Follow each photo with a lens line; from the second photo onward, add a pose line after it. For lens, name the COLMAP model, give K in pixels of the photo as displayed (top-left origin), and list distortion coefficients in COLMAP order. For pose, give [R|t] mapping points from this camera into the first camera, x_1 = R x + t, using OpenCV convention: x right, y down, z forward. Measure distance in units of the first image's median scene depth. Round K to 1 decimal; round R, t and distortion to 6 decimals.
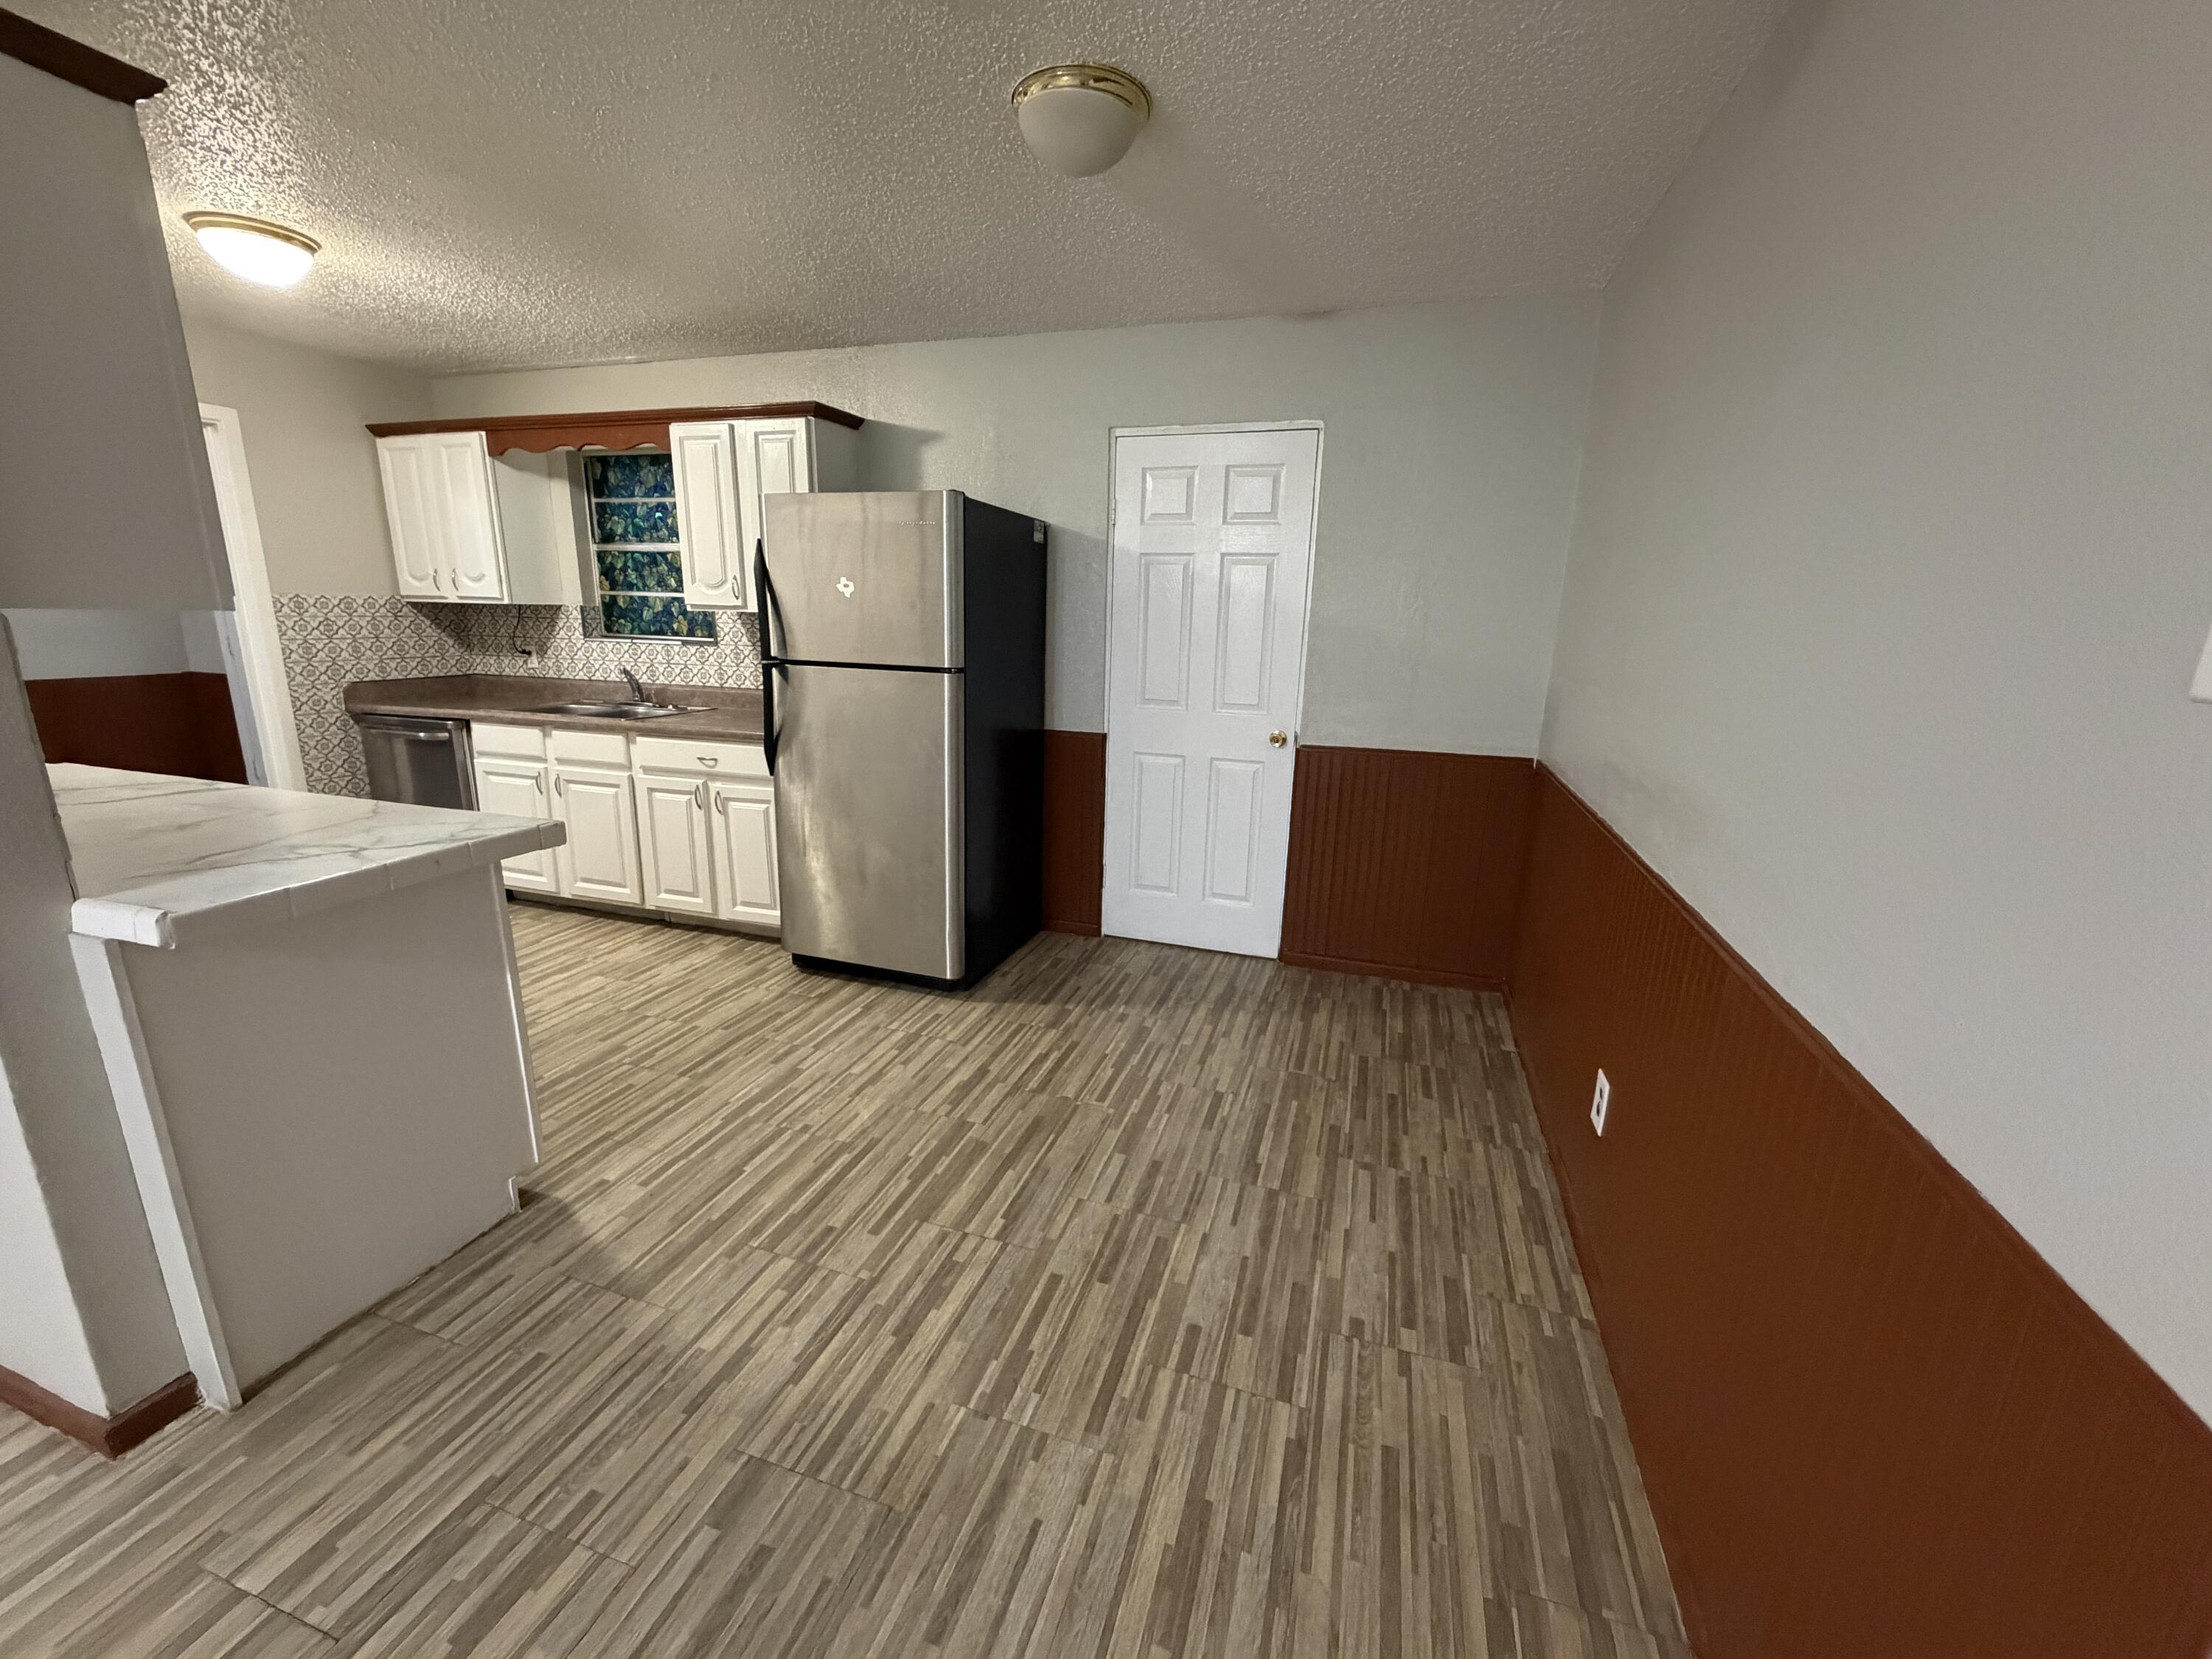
lens RADIAL K [[880.4, 0, 1097.2], [0, 880.4, 828.9], [0, 0, 1]] dist [-0.000502, -0.000258]
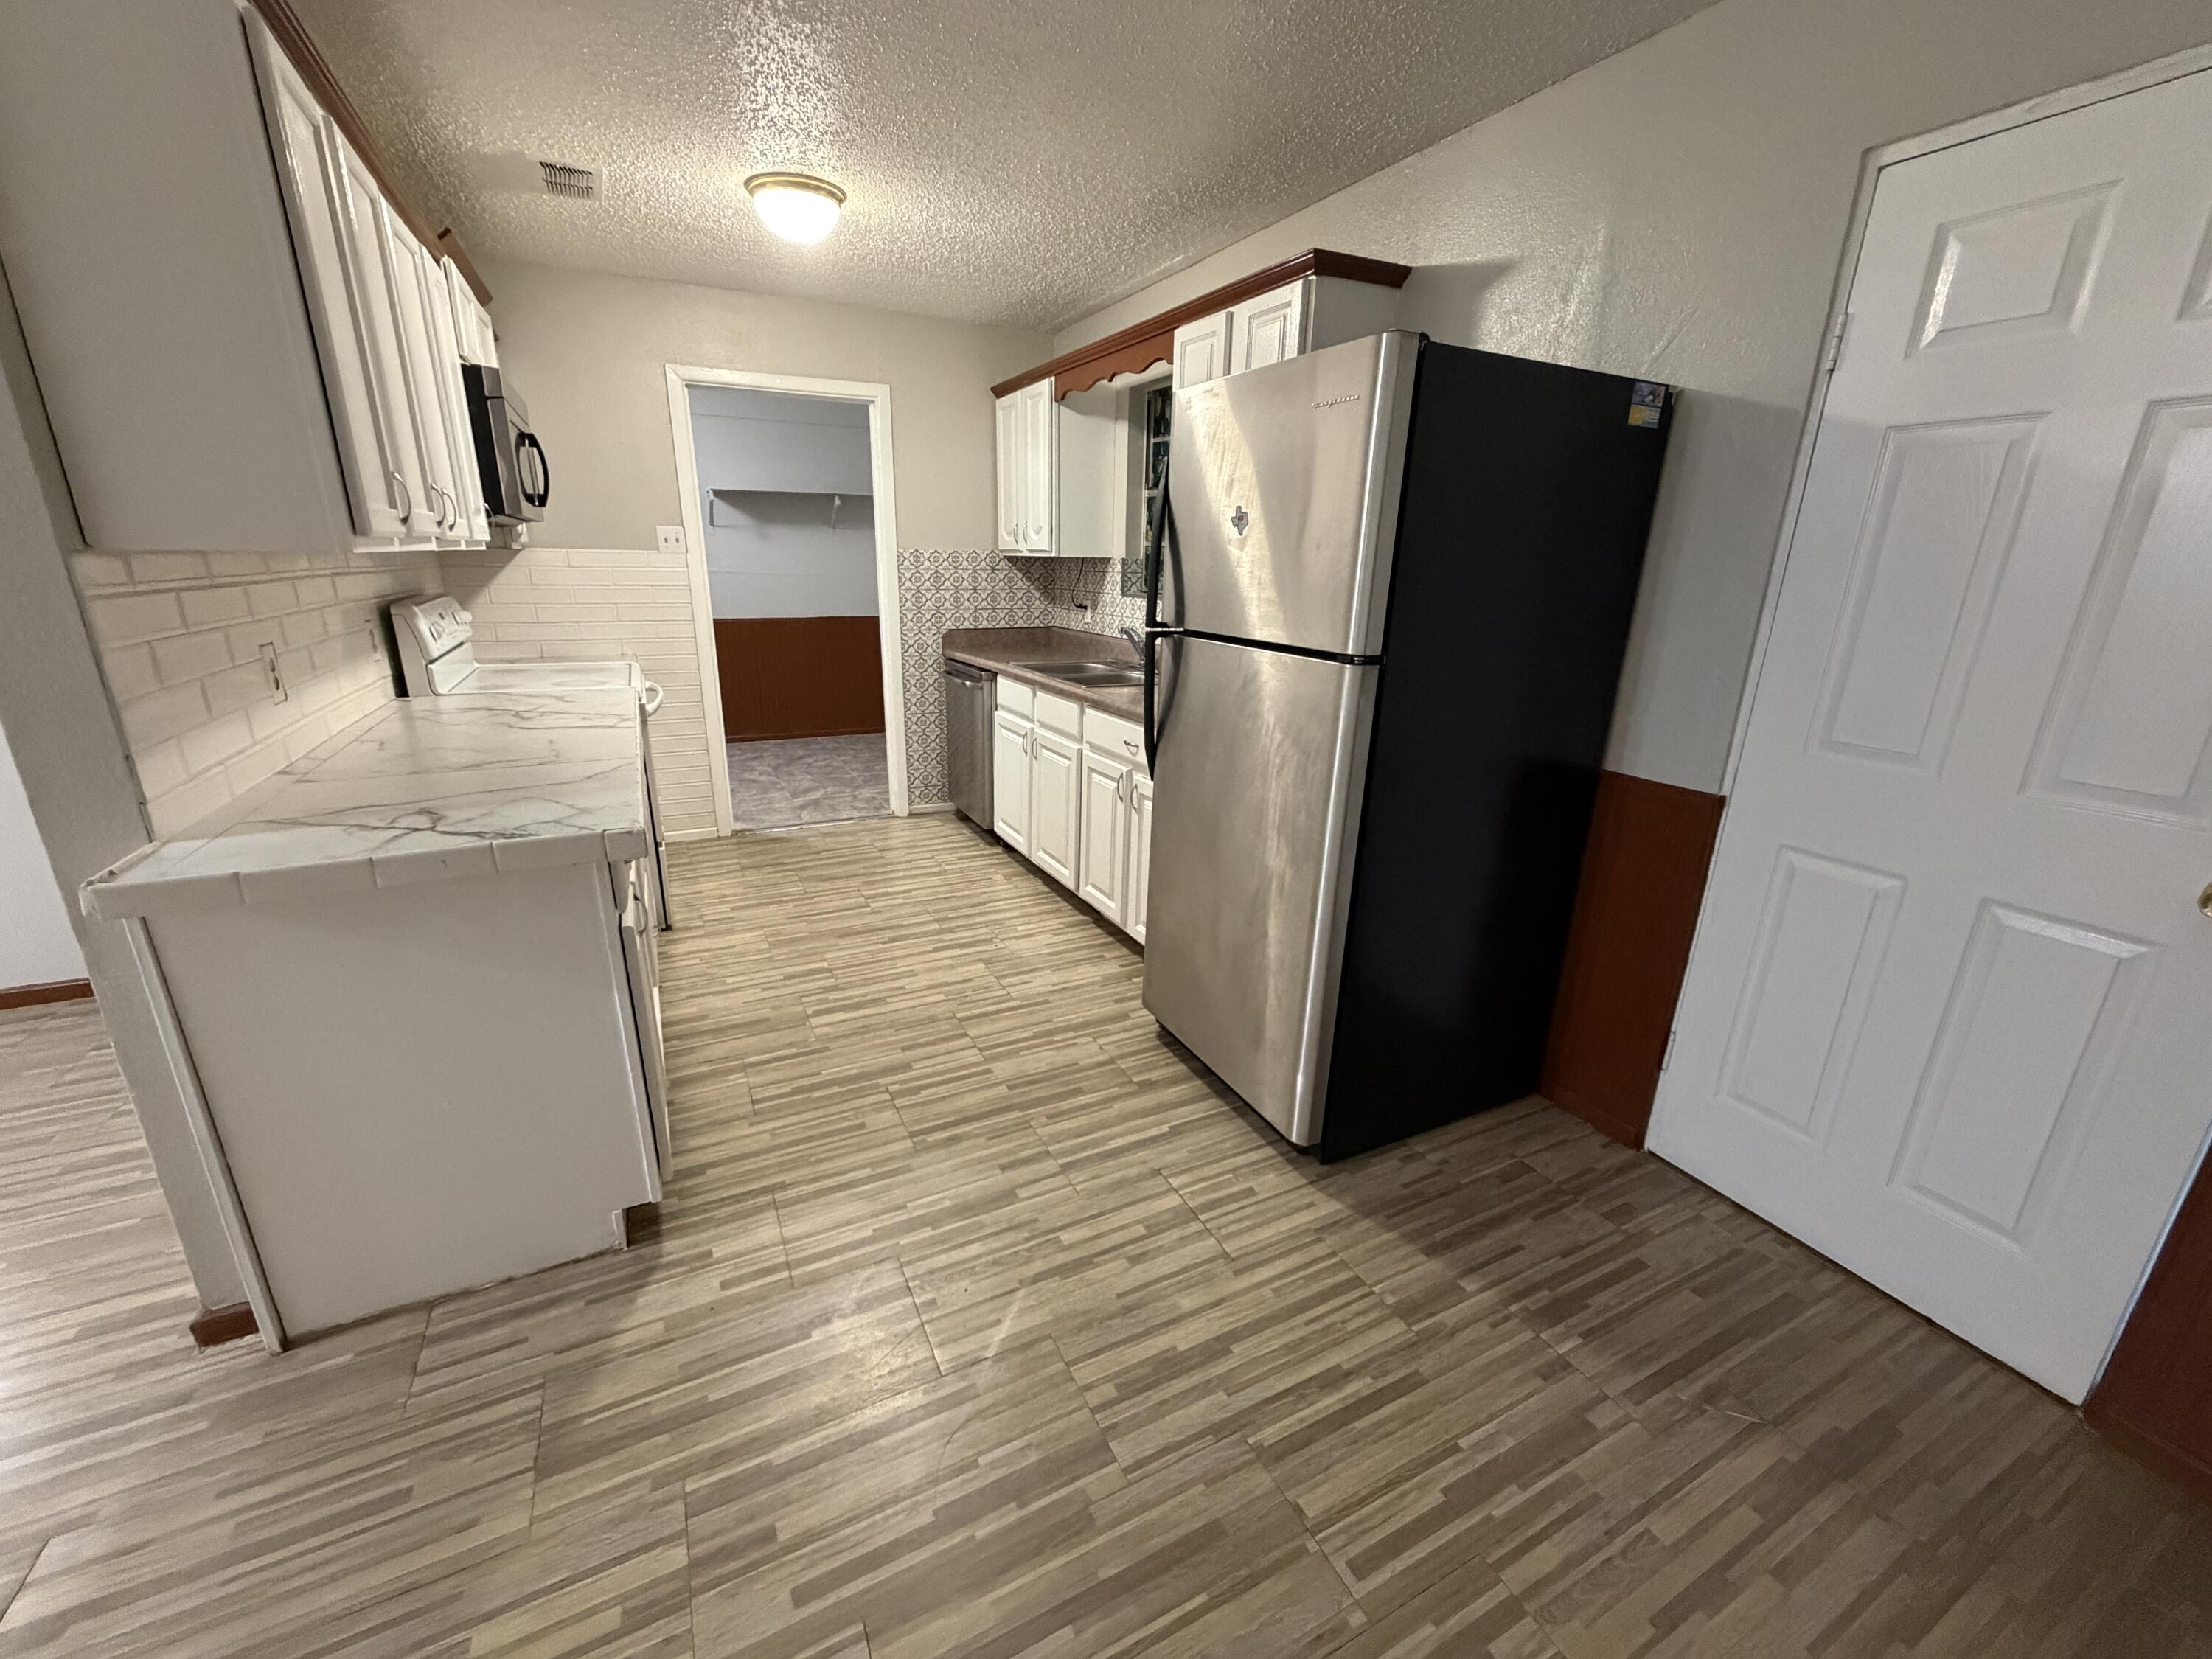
lens RADIAL K [[880.4, 0, 1098.1], [0, 880.4, 828.7], [0, 0, 1]] dist [-0.000502, -0.000258]
pose [[0.704523, 0.199980, -0.680922, 0.106474], [-0.169533, 0.979123, 0.112150, -0.086002], [0.689134, 0.036427, 0.723717, 0.374596]]
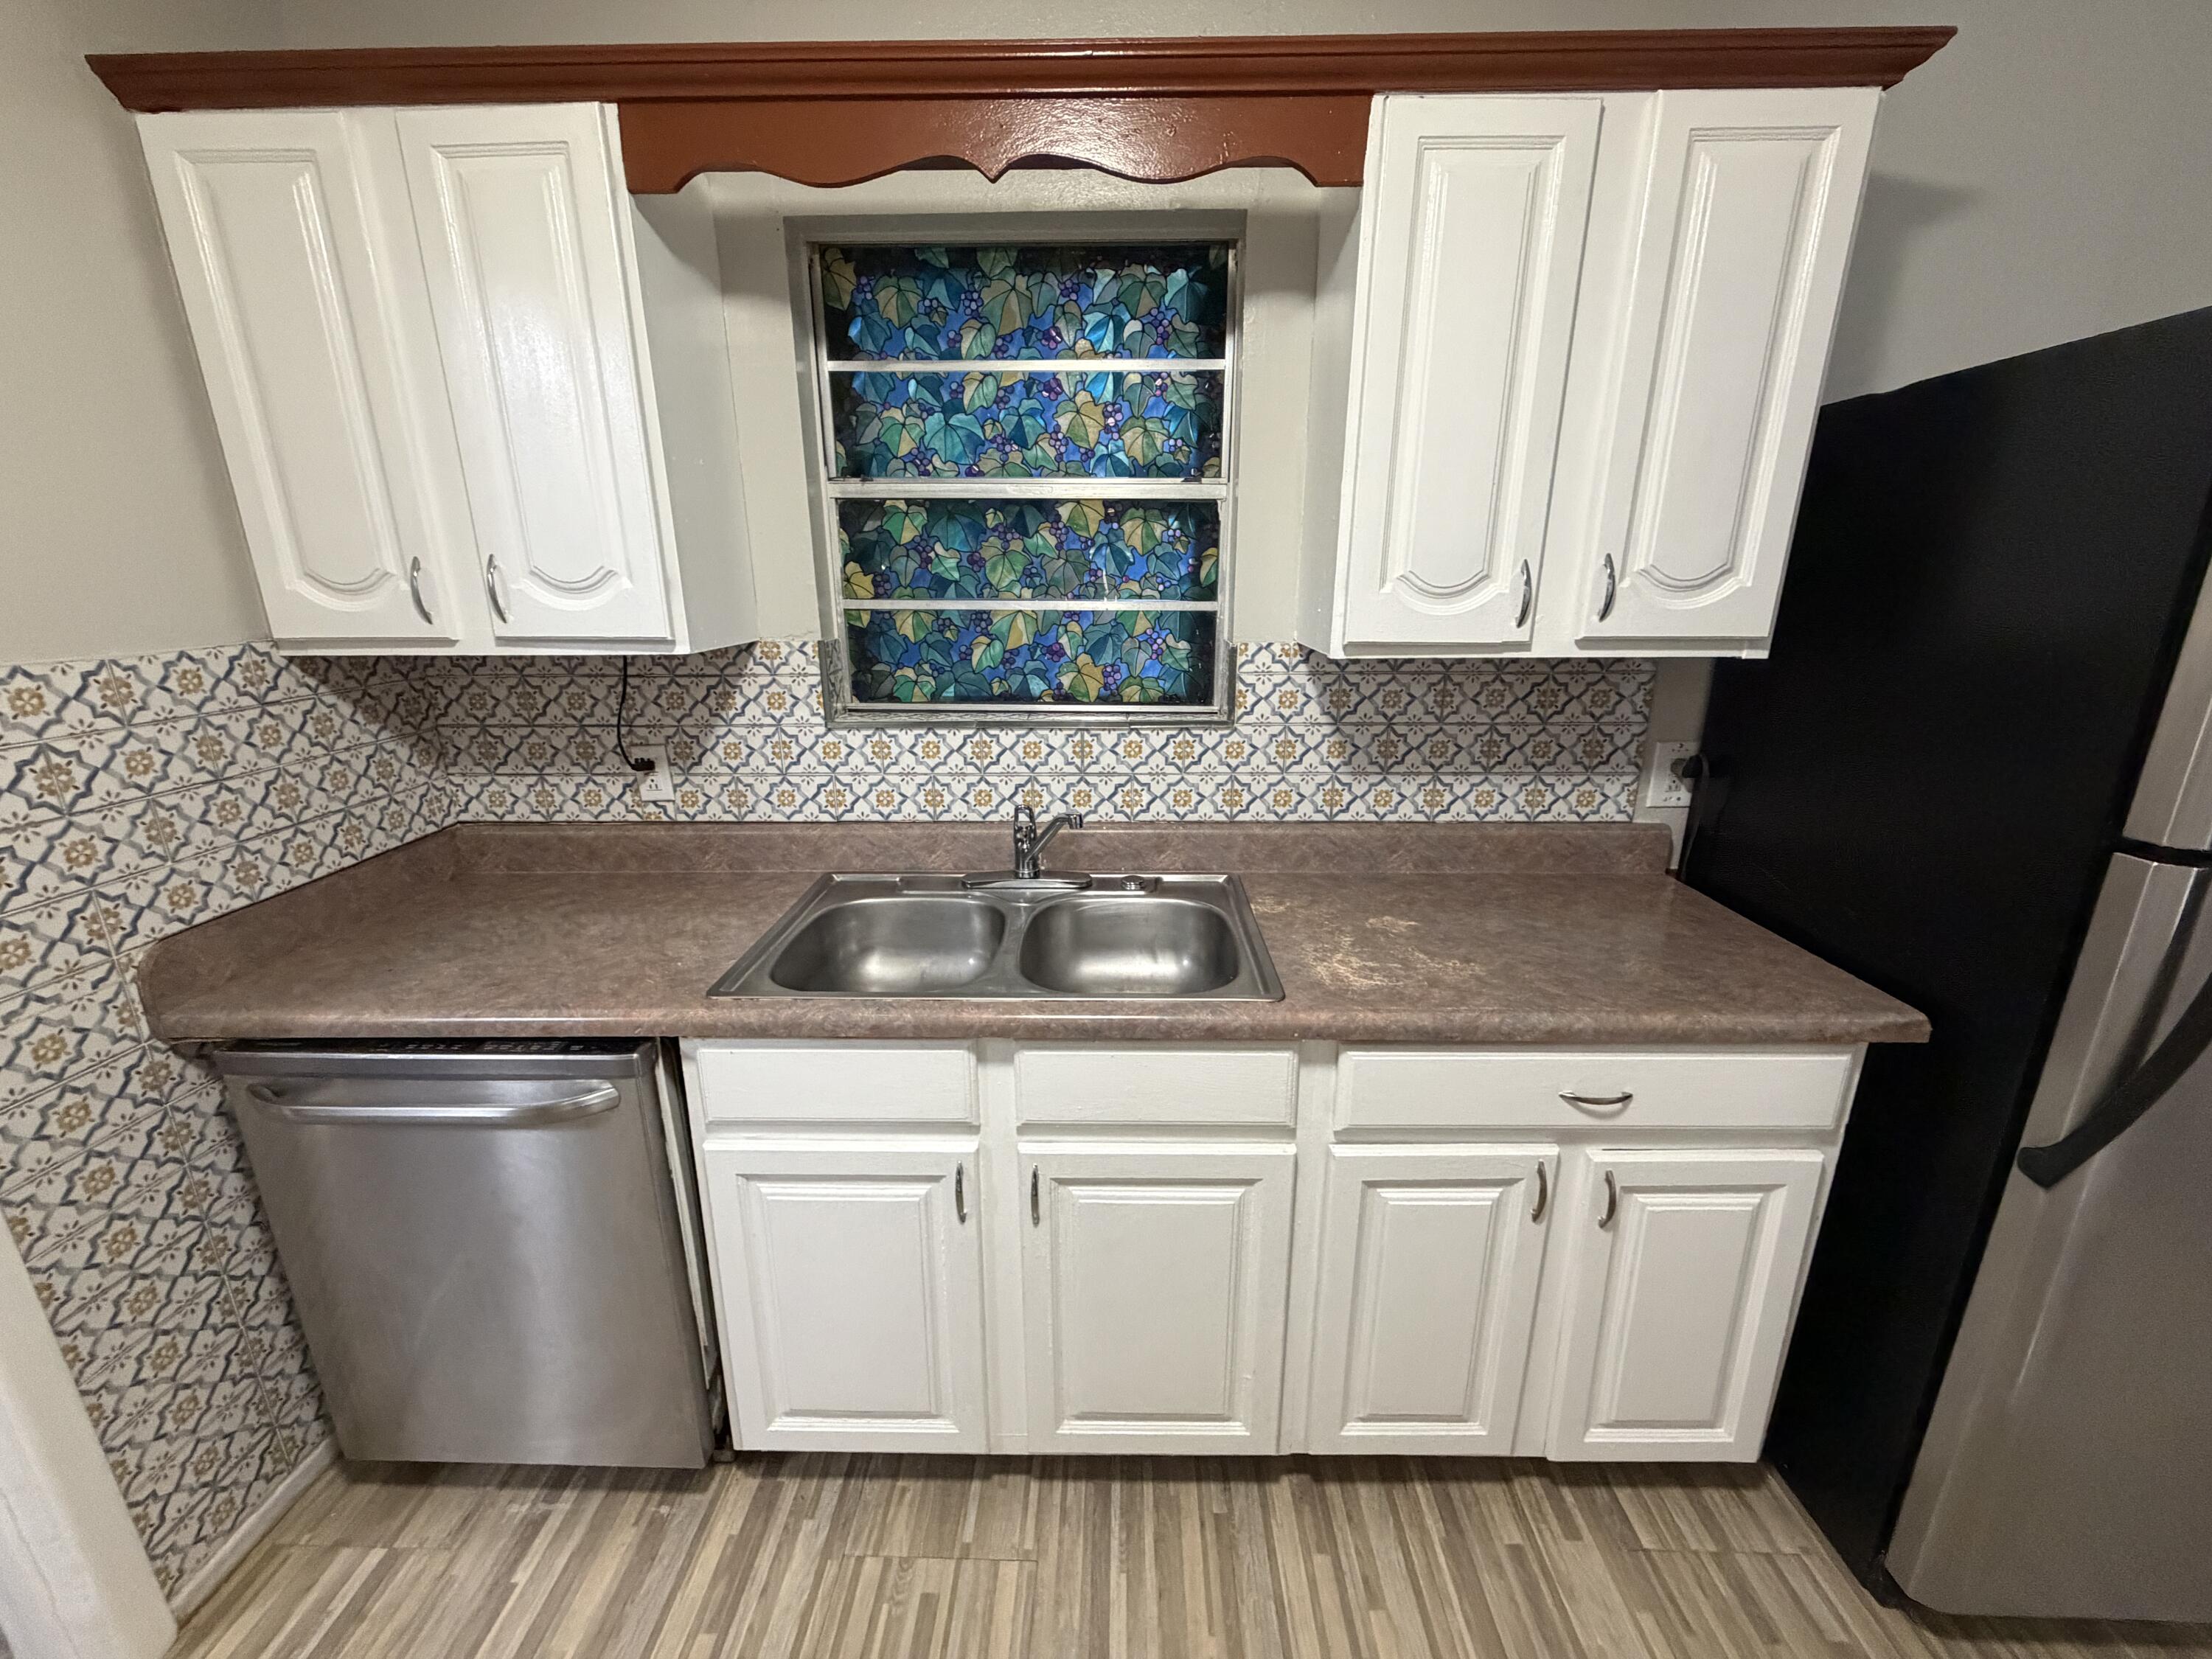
lens RADIAL K [[880.4, 0, 1099.3], [0, 880.4, 828.5], [0, 0, 1]] dist [-0.000502, -0.000258]
pose [[0.957525, -0.106703, 0.267880, -0.690899], [0.093675, 0.993733, 0.060991, -0.217783], [-0.272709, -0.033307, 0.961520, 0.698047]]
